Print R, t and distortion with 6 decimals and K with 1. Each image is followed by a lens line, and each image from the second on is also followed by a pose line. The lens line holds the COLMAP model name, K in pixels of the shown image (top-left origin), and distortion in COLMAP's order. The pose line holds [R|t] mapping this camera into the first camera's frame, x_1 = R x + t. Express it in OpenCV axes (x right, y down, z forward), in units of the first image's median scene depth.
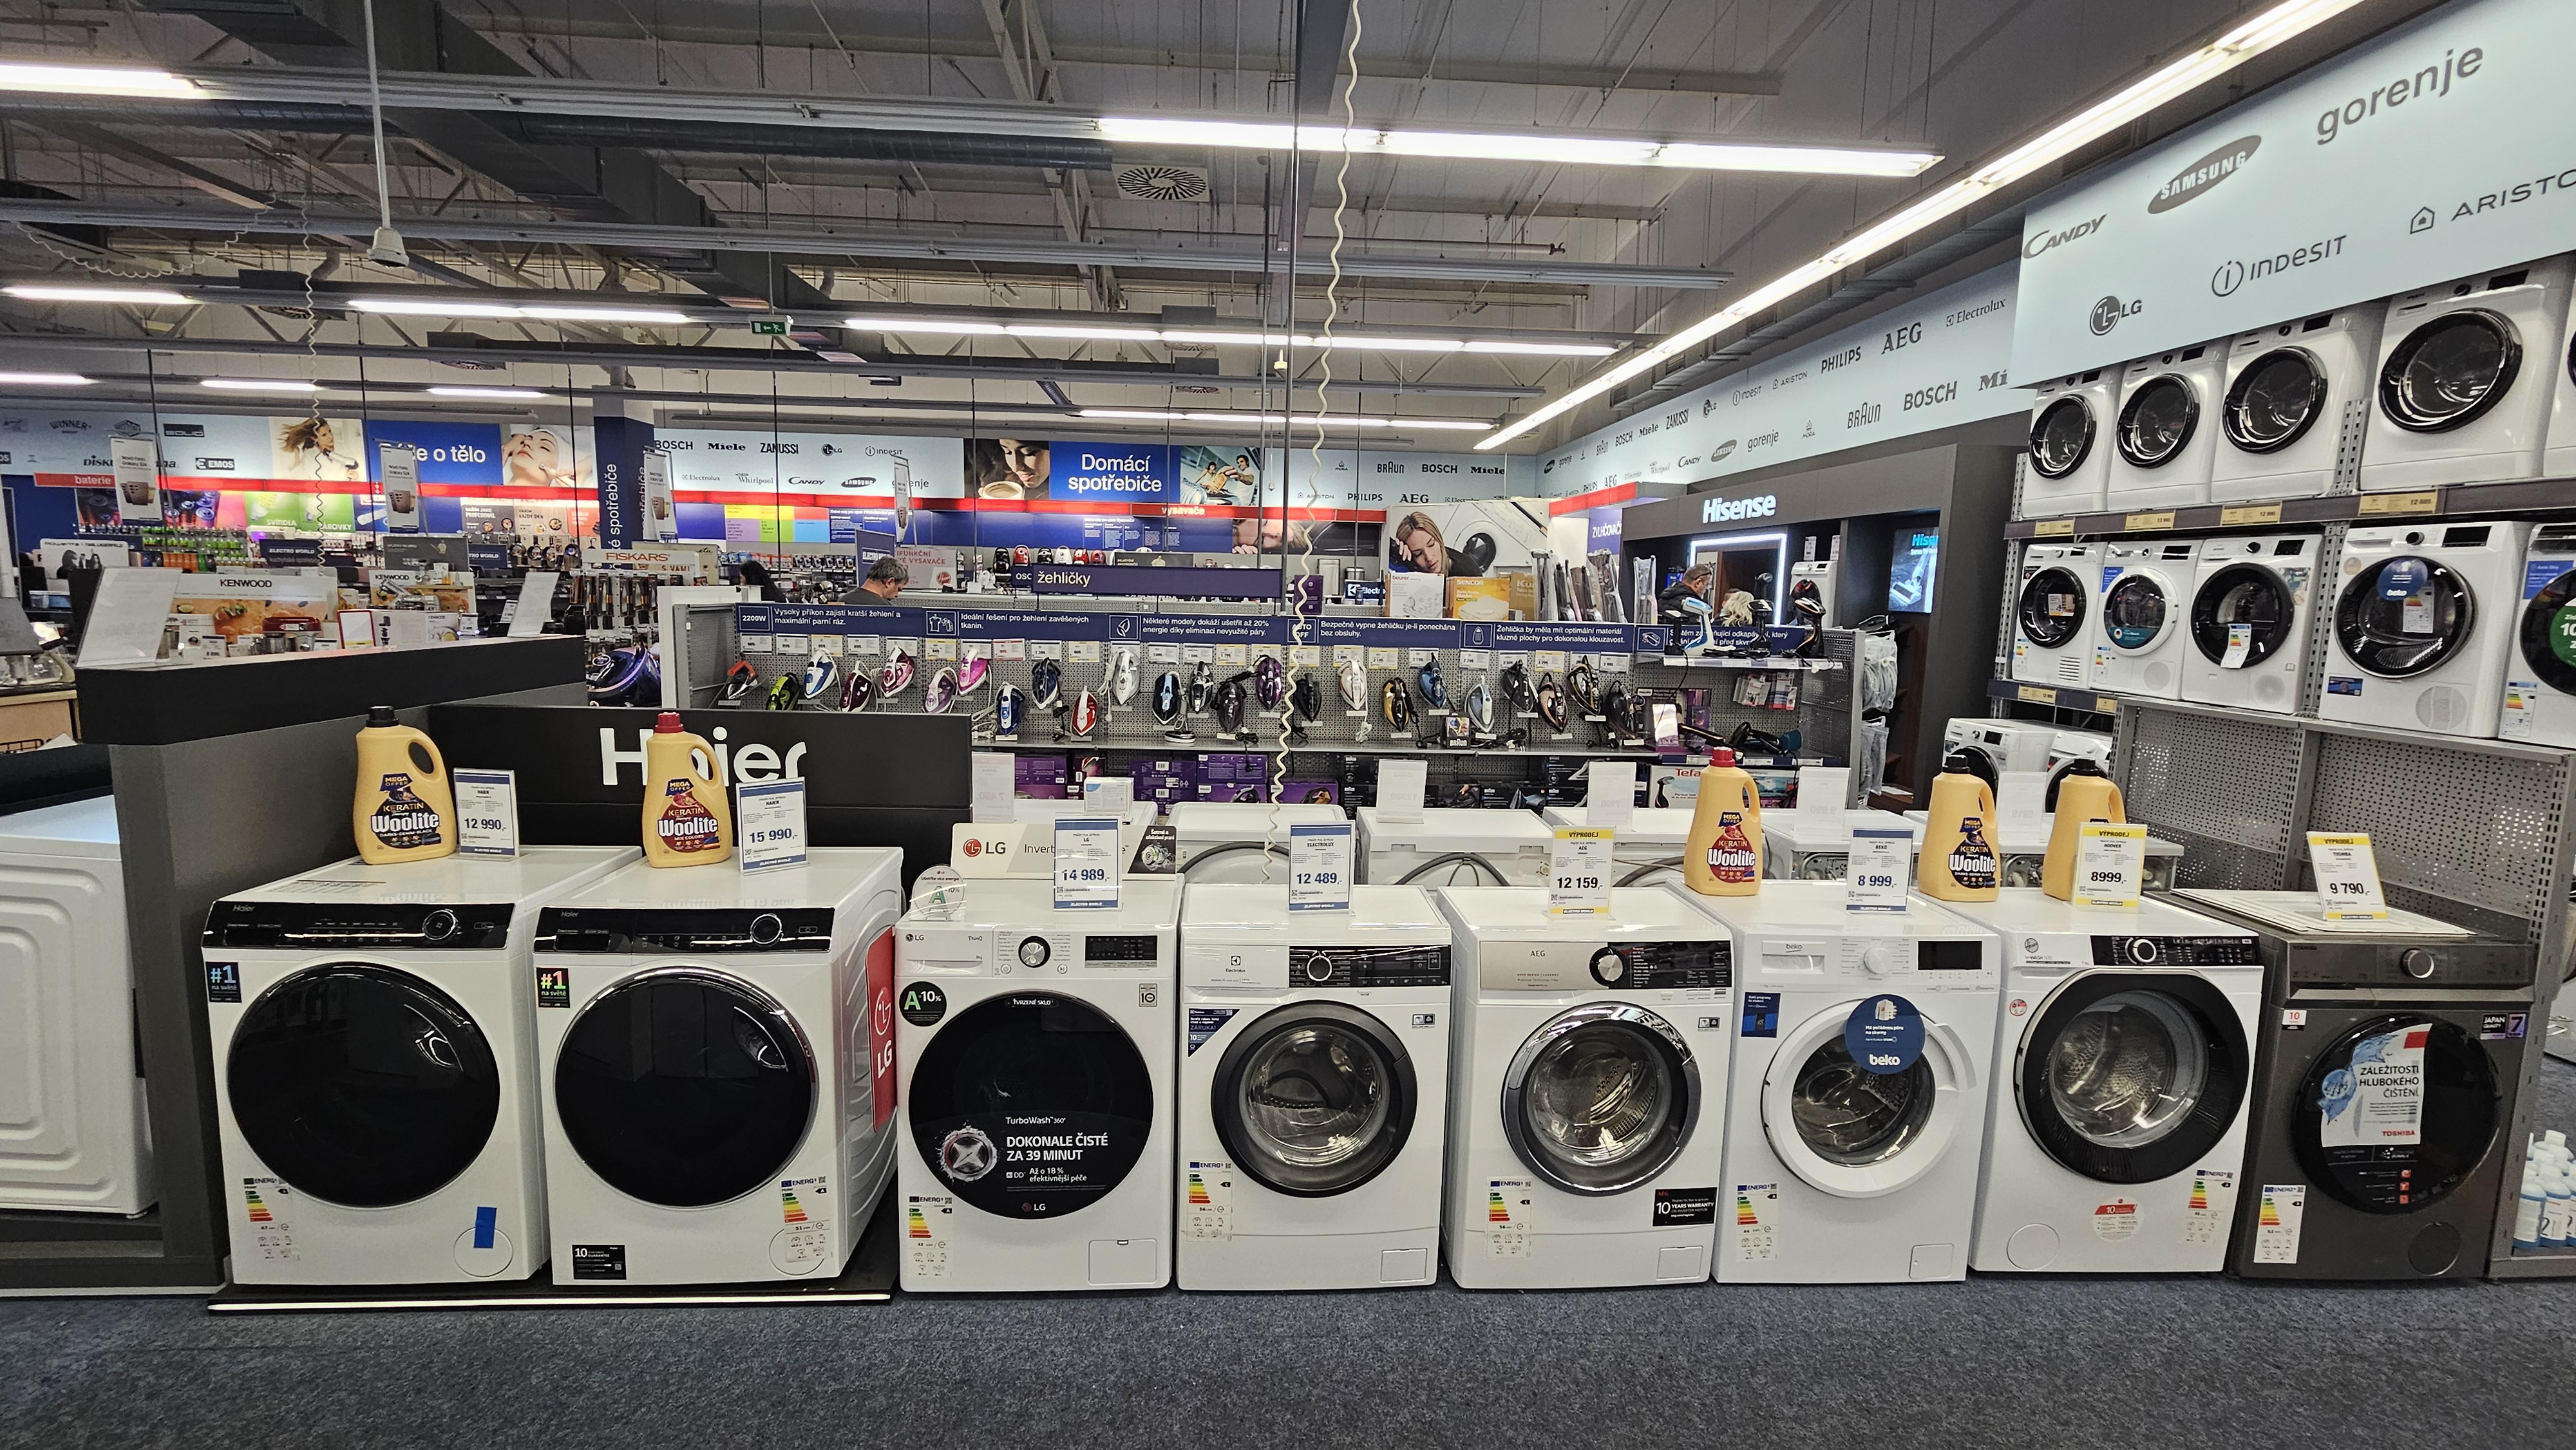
lens RADIAL K [[1061.9, 0, 1288.0], [0, 1061.9, 725.0], [0, 0, 1]] dist [-0.000515, -0.000234]
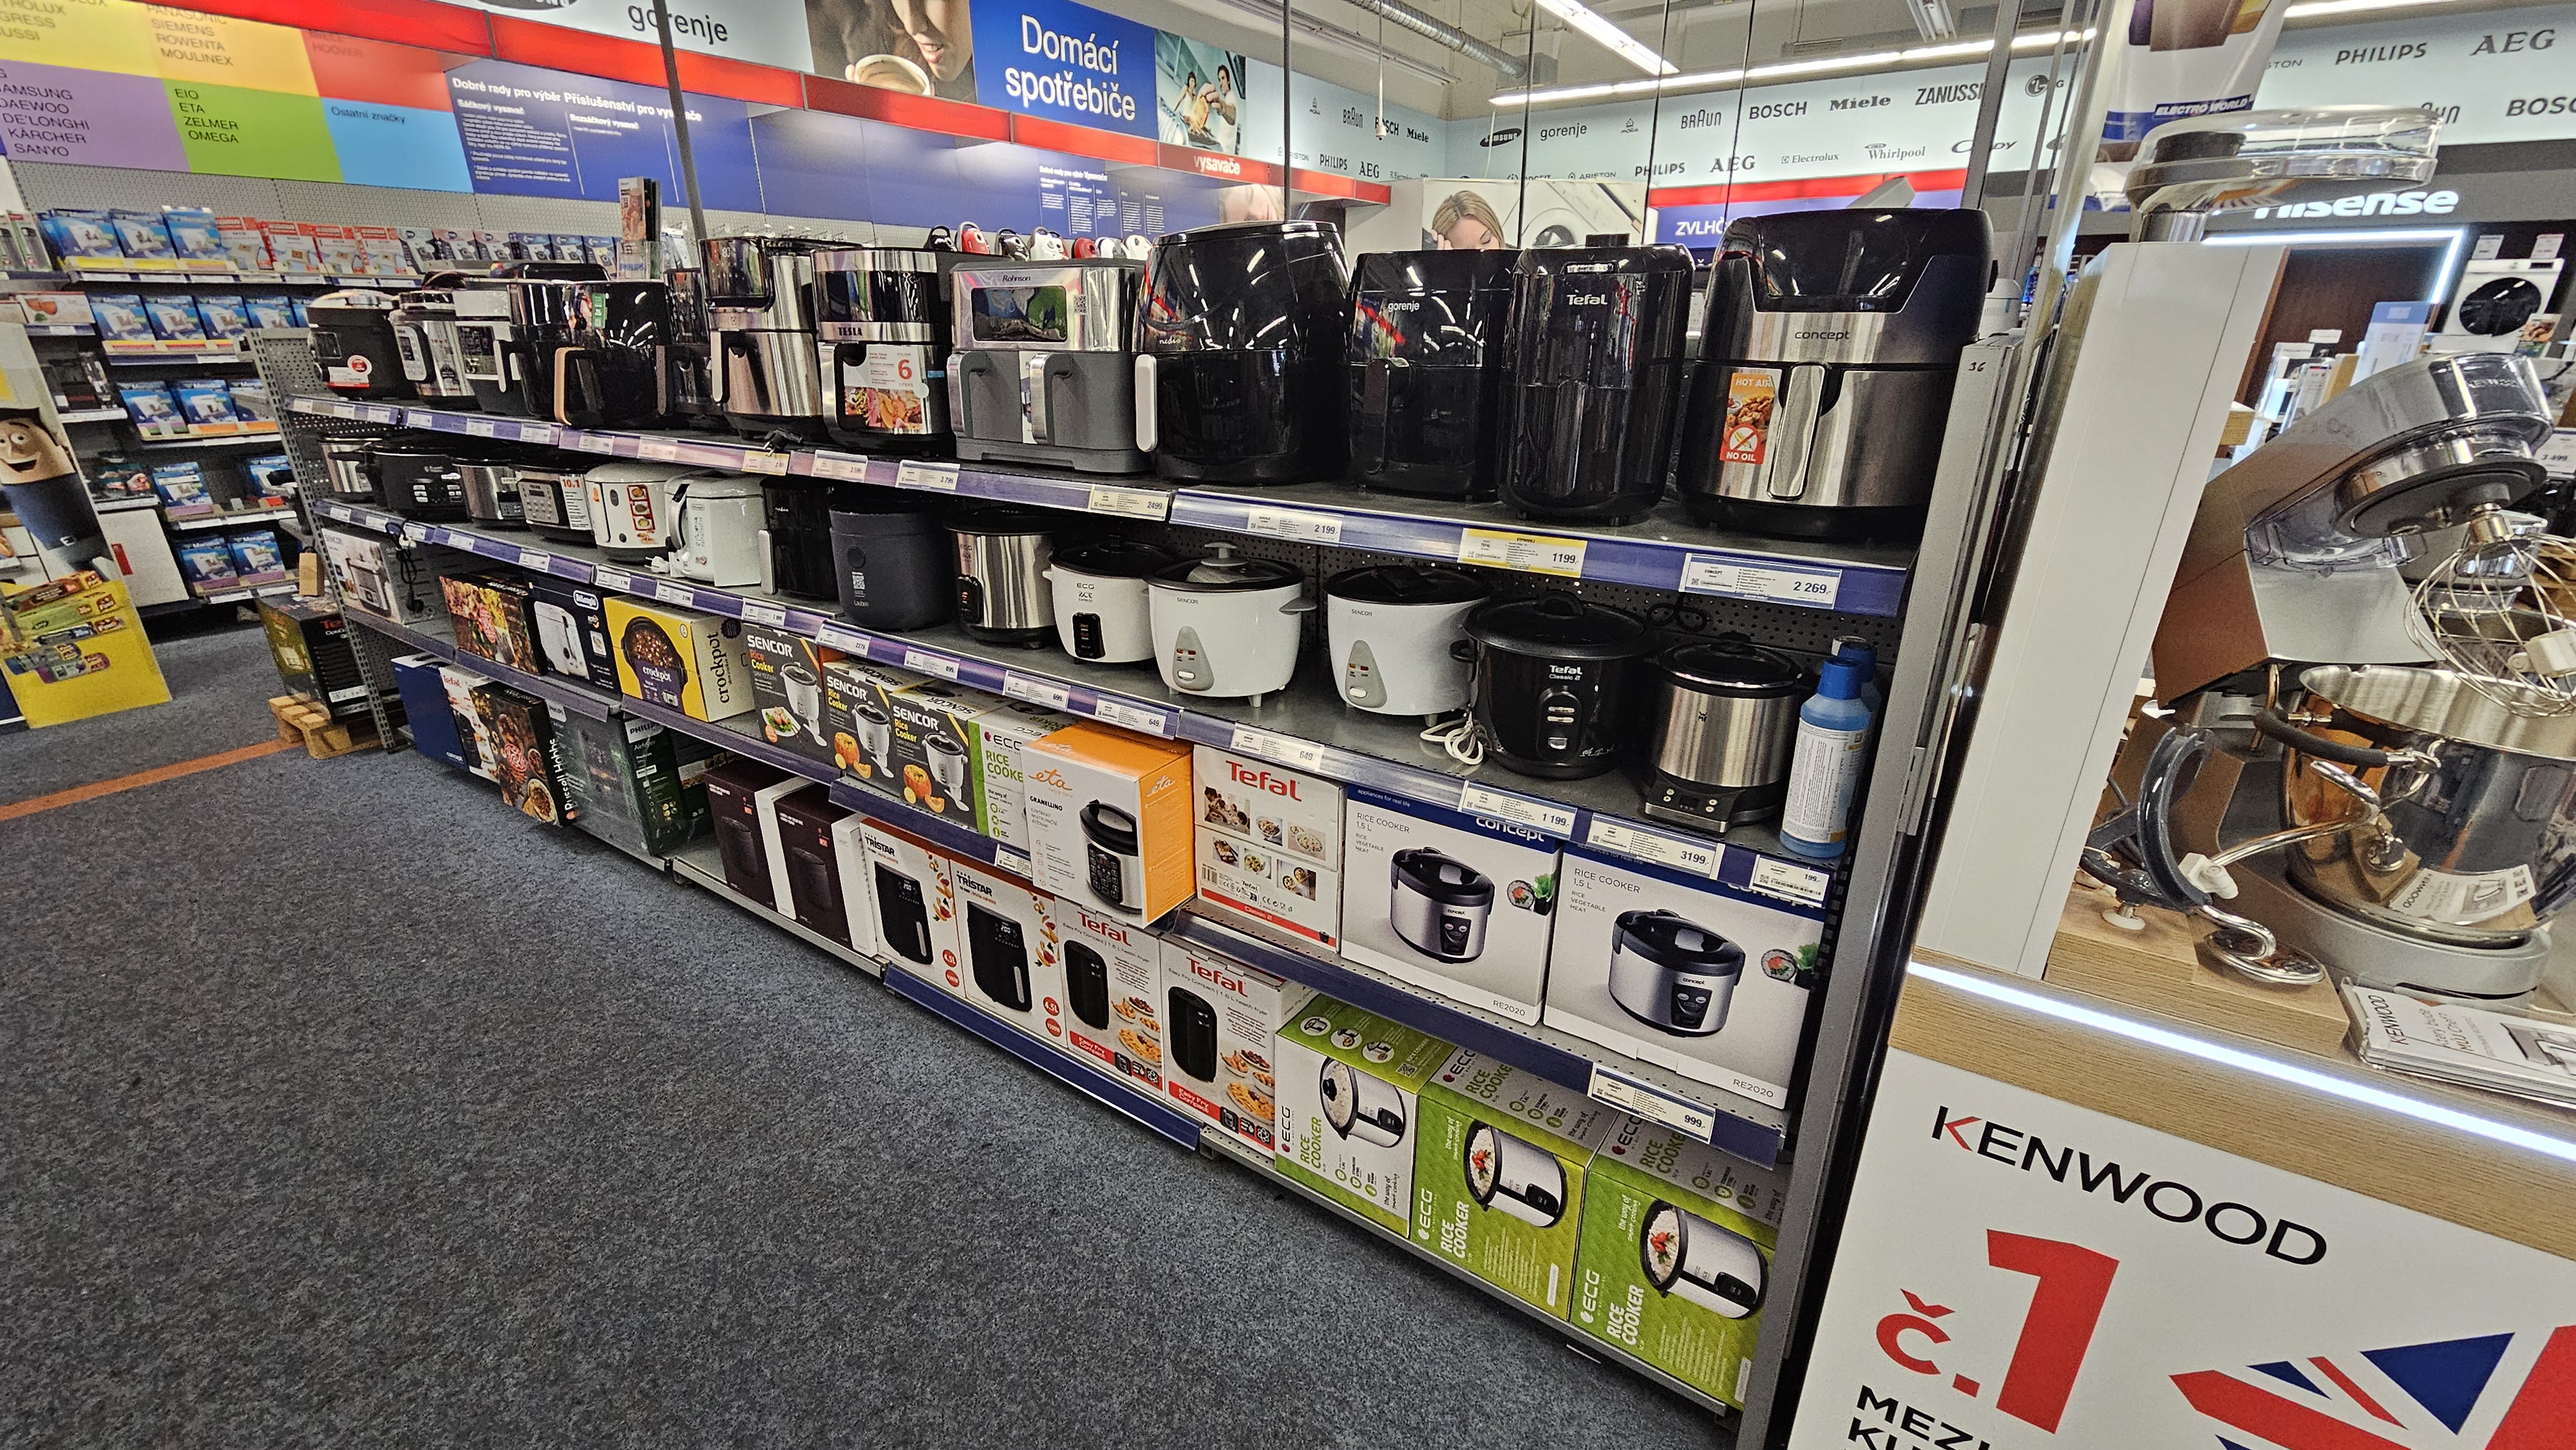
lens RADIAL K [[1061.9, 0, 1288.0], [0, 1061.9, 725.0], [0, 0, 1]] dist [-0.000515, -0.000234]
pose [[0.605658, -0.309572, 0.733037, -0.563829], [0.121601, 0.946407, 0.299211, -0.083763], [-0.786379, -0.092082, 0.610843, 0.591606]]
